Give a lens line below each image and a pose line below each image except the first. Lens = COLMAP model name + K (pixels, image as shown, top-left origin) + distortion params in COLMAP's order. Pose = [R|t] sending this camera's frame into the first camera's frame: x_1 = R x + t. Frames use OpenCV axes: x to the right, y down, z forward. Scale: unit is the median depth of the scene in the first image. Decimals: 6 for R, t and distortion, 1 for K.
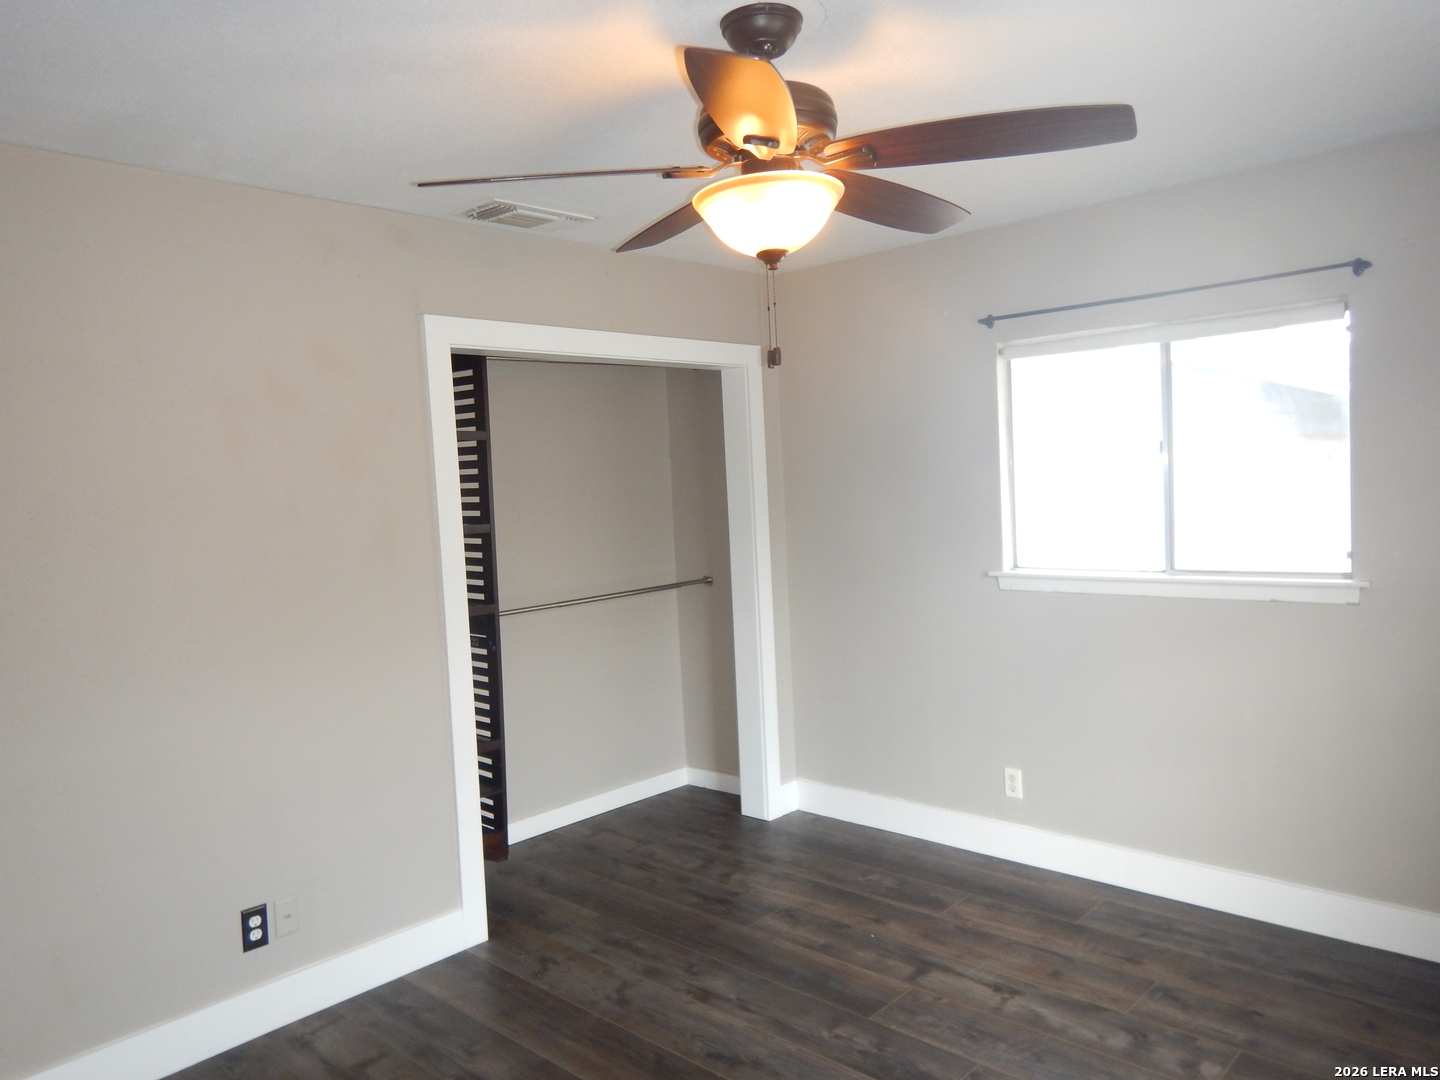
lens RADIAL K [[1044.9, 0, 719.8], [0, 1044.9, 544.9], [0, 0, 1]] dist [0.007255, 0.005116]
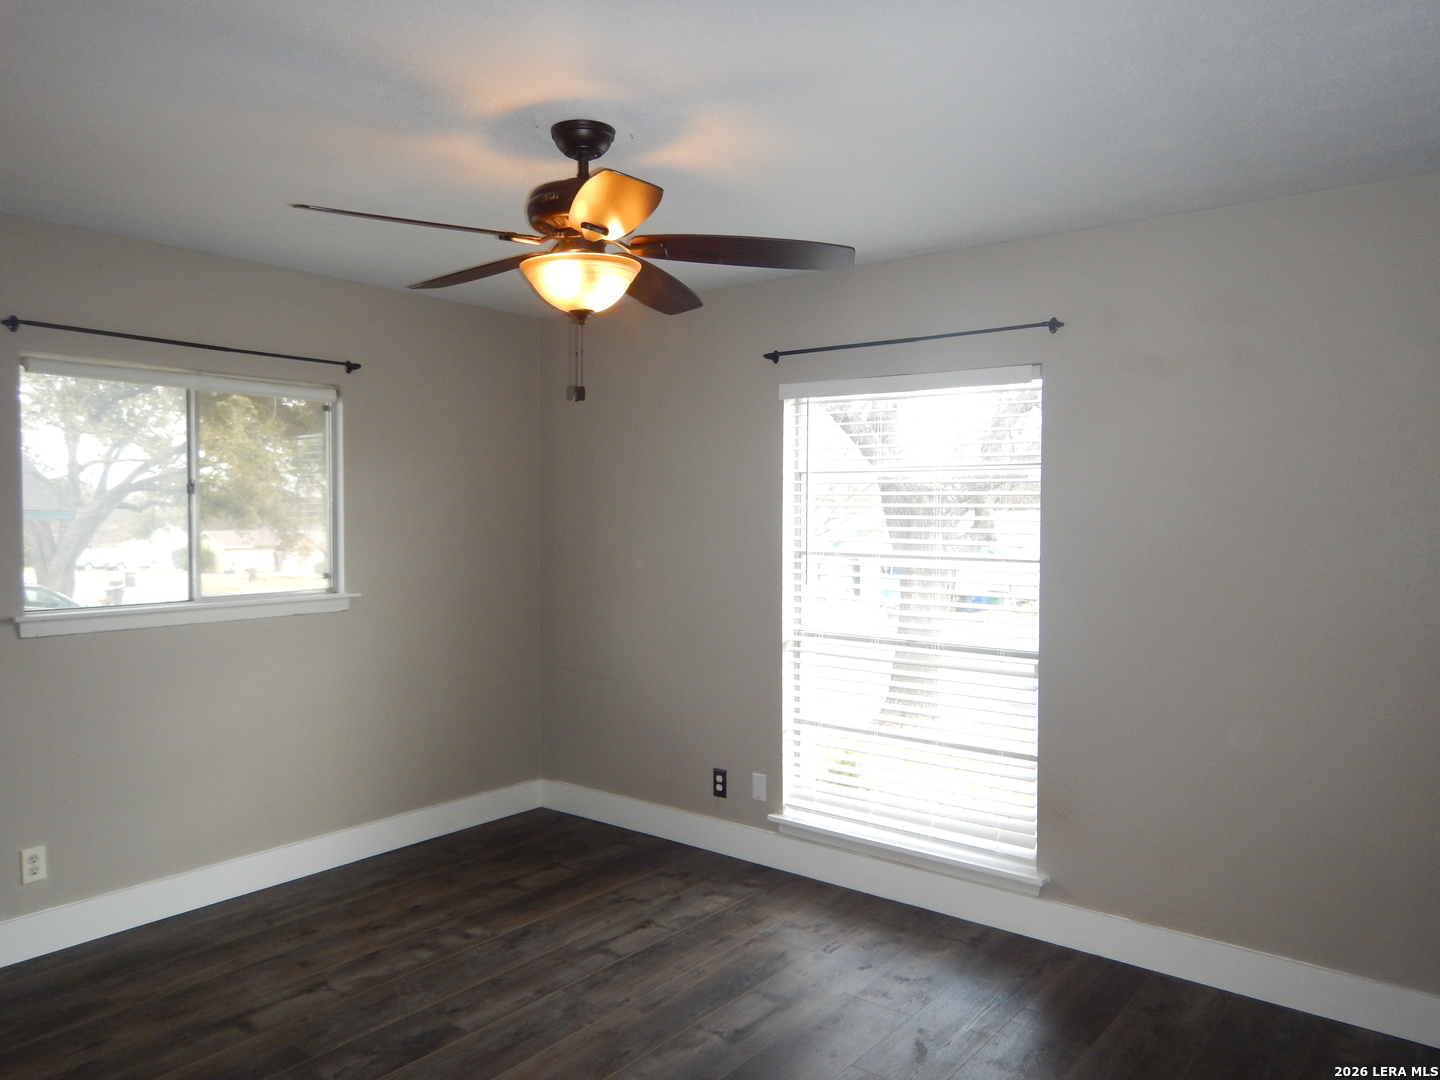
lens RADIAL K [[1044.9, 0, 723.8], [0, 1044.9, 541.2], [0, 0, 1]] dist [0.007255, 0.005116]
pose [[-0.101822, 0.017122, 0.994655, -0.794162], [0.067109, 0.997692, -0.010305, 0.013668], [-0.992537, 0.065701, -0.102736, 0.640415]]
